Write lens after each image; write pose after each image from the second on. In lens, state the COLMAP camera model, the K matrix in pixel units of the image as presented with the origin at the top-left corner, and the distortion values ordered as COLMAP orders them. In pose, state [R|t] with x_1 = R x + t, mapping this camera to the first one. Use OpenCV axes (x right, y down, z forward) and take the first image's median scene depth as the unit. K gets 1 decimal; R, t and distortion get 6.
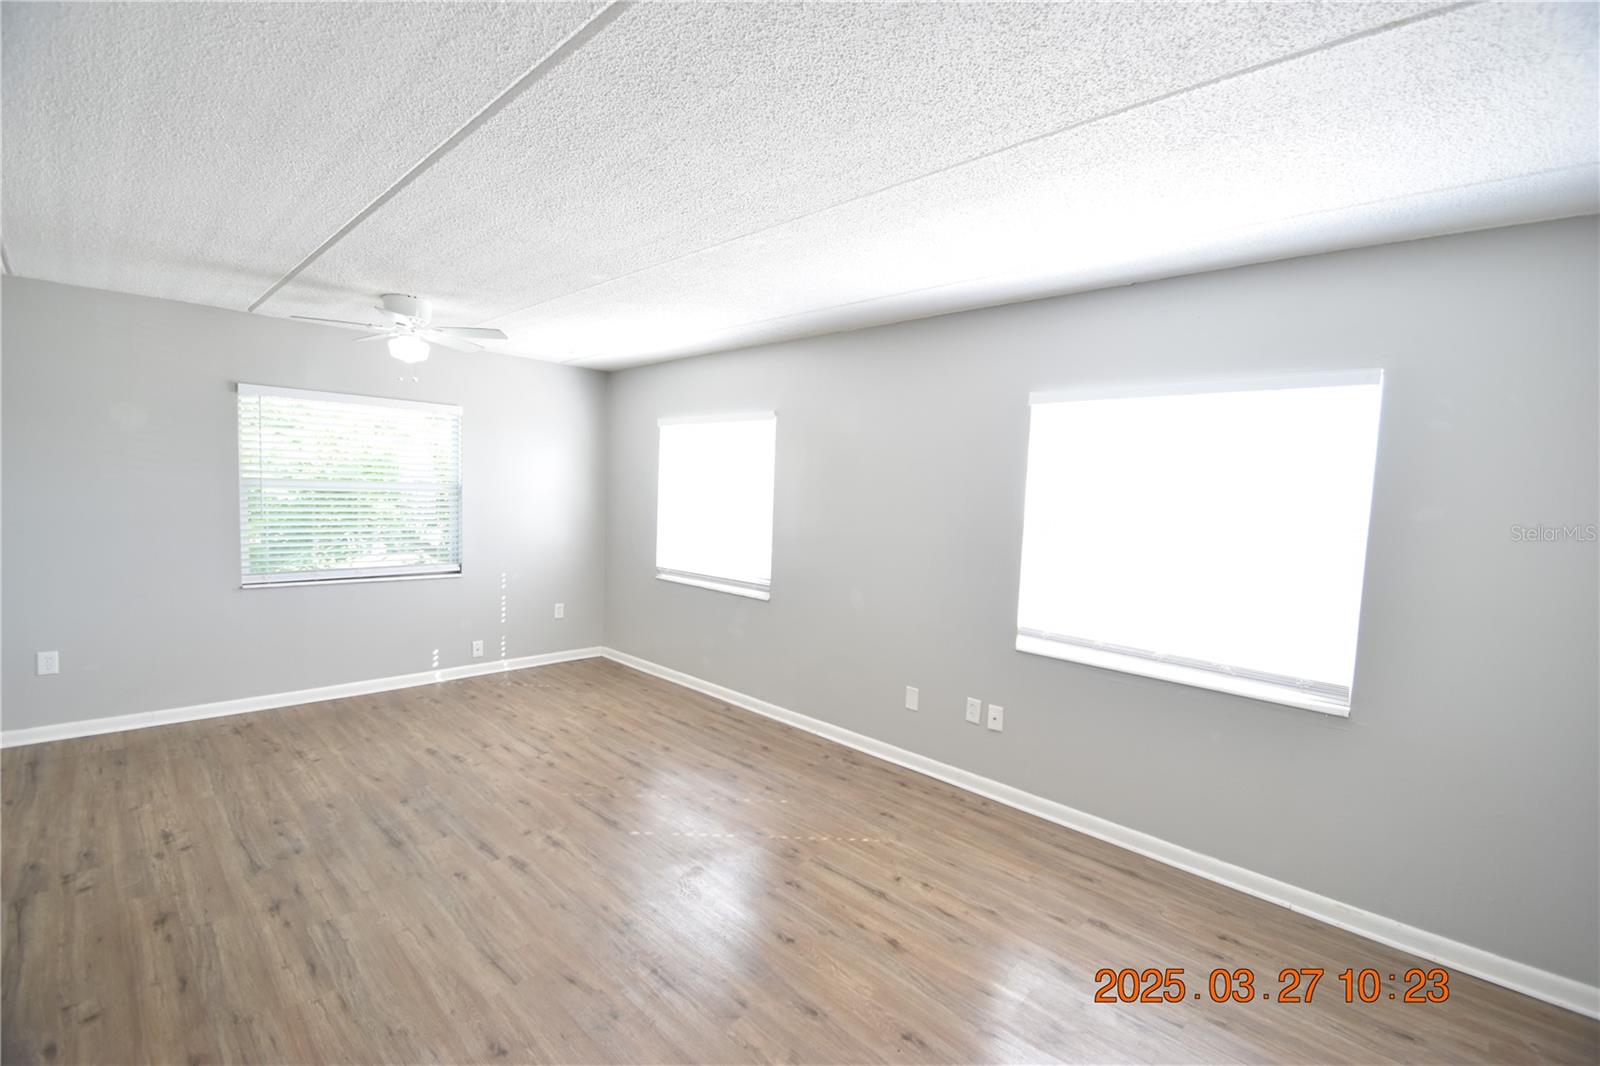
lens RADIAL K [[699.1, 0, 797.5], [0, 699.1, 540.4], [0, 0, 1]] dist [0.019432, -0.020174]
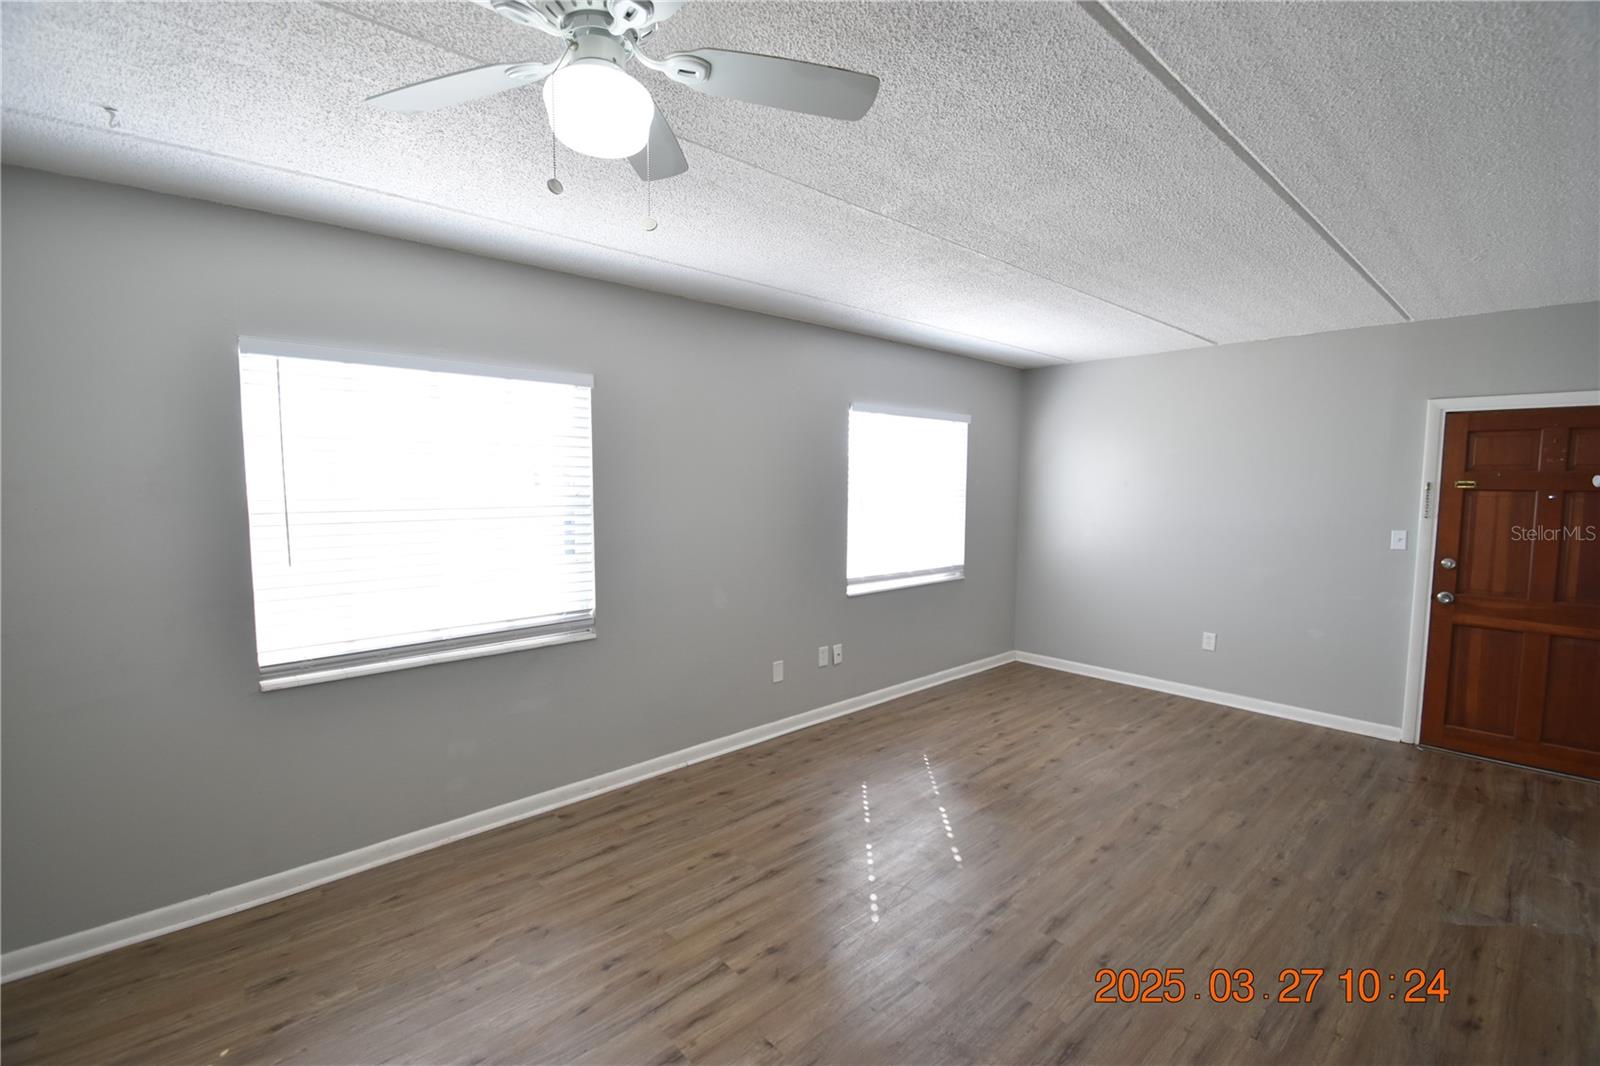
lens RADIAL K [[699.1, 0, 797.5], [0, 699.1, 540.4], [0, 0, 1]] dist [0.019432, -0.020174]
pose [[0.065579, -0.126686, 0.989773, -0.947146], [0.074811, 0.989741, 0.121725, -0.112214], [-0.995039, 0.066063, 0.074384, 0.944532]]
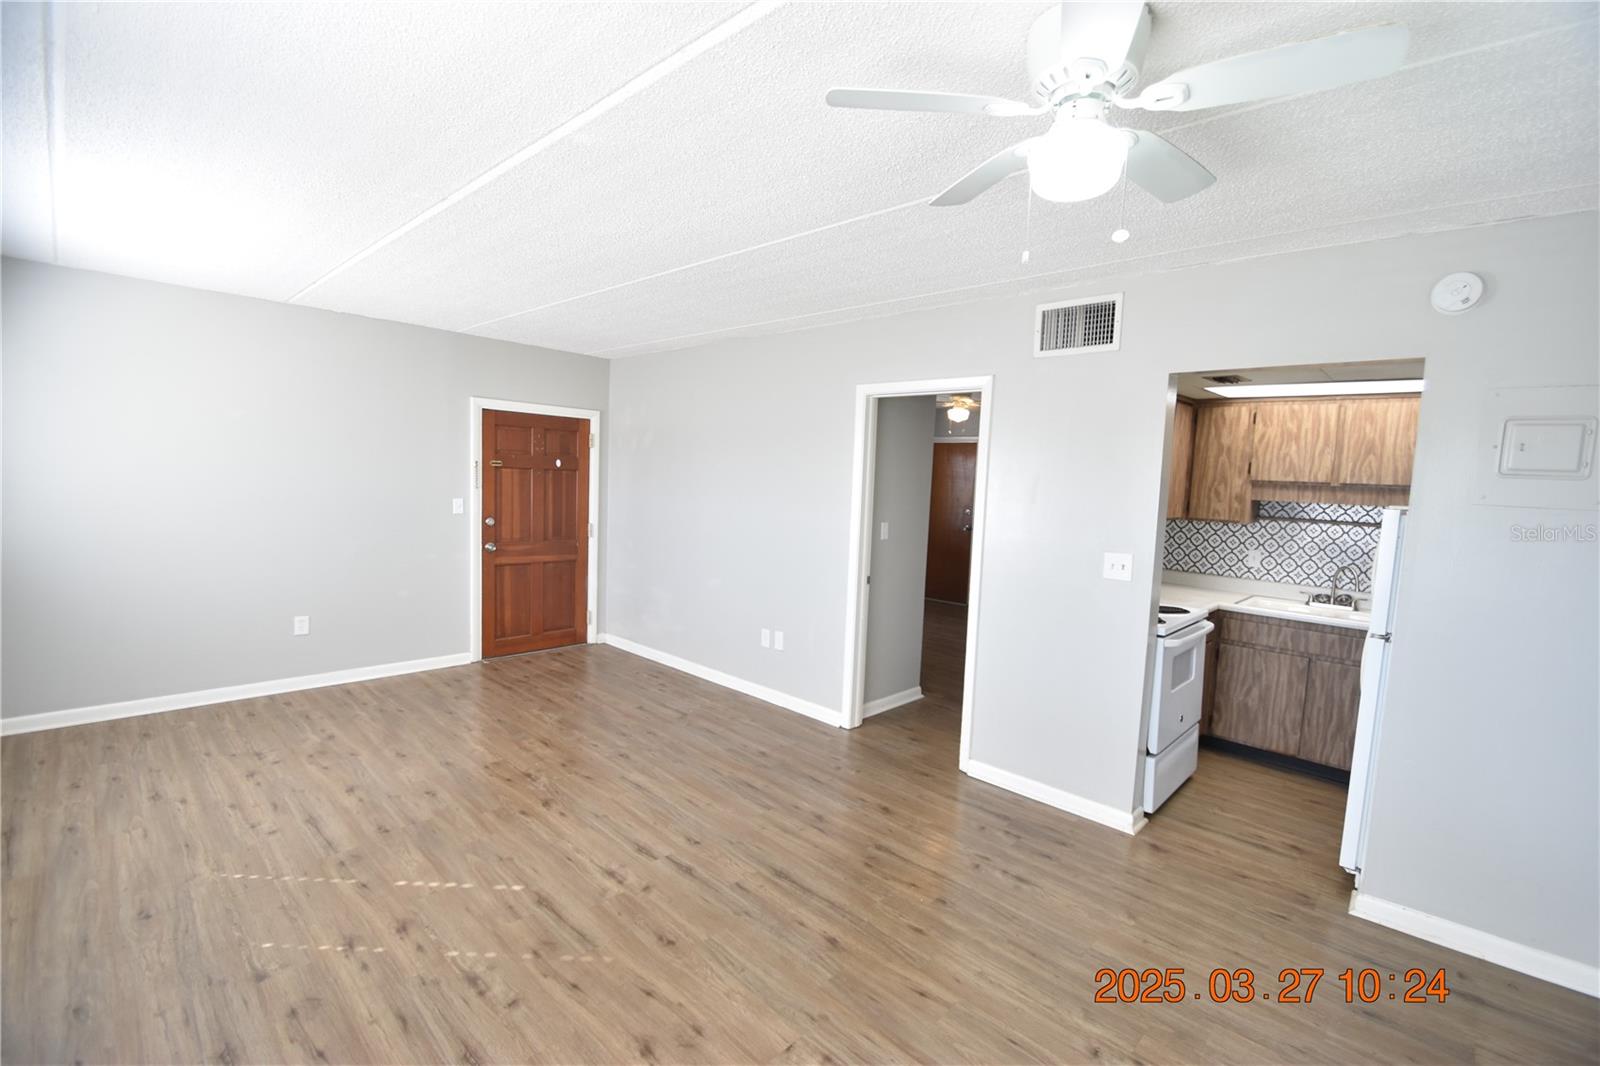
lens RADIAL K [[699.1, 0, 797.5], [0, 699.1, 540.4], [0, 0, 1]] dist [0.019432, -0.020174]
pose [[-0.996398, -0.084188, -0.010126, -0.438660], [-0.084703, 0.982667, 0.164898, -0.128274], [-0.003932, 0.165162, -0.986259, 1.482931]]
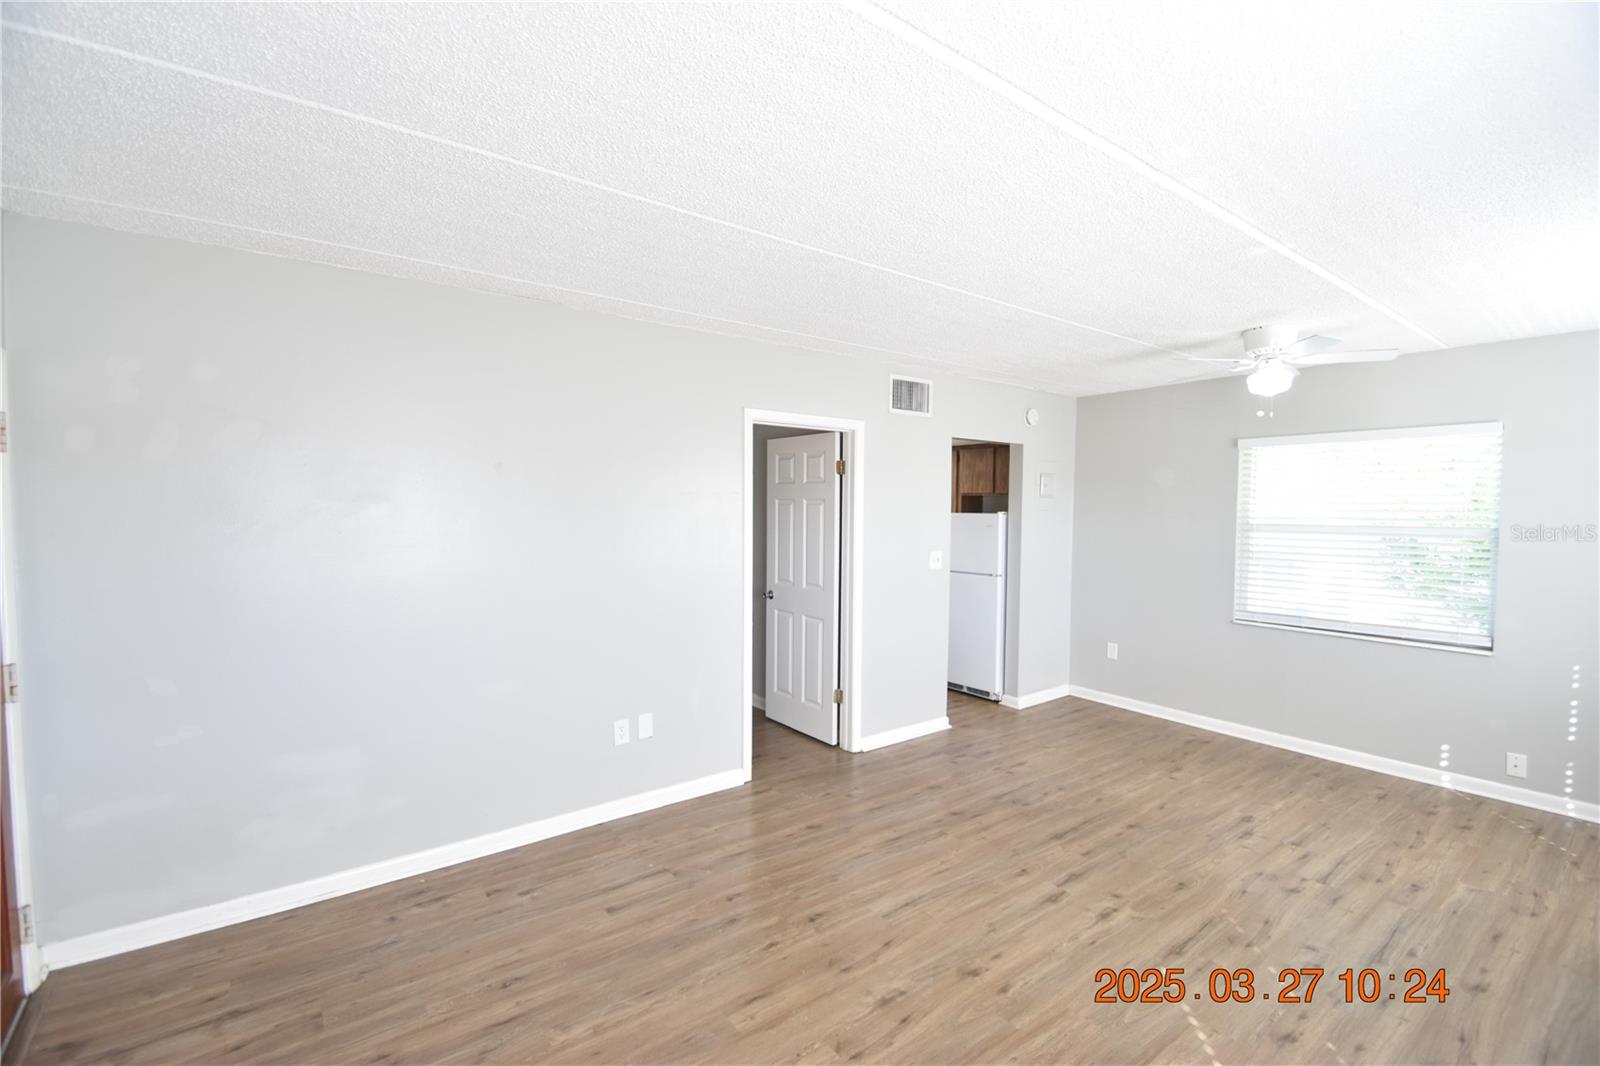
lens RADIAL K [[699.1, 0, 797.5], [0, 699.1, 540.4], [0, 0, 1]] dist [0.019432, -0.020174]
pose [[-0.160591, 0.005088, -0.987008, 0.498486], [-0.087736, 0.995955, 0.019409, -0.026268], [0.983114, 0.089713, -0.159494, 0.580840]]
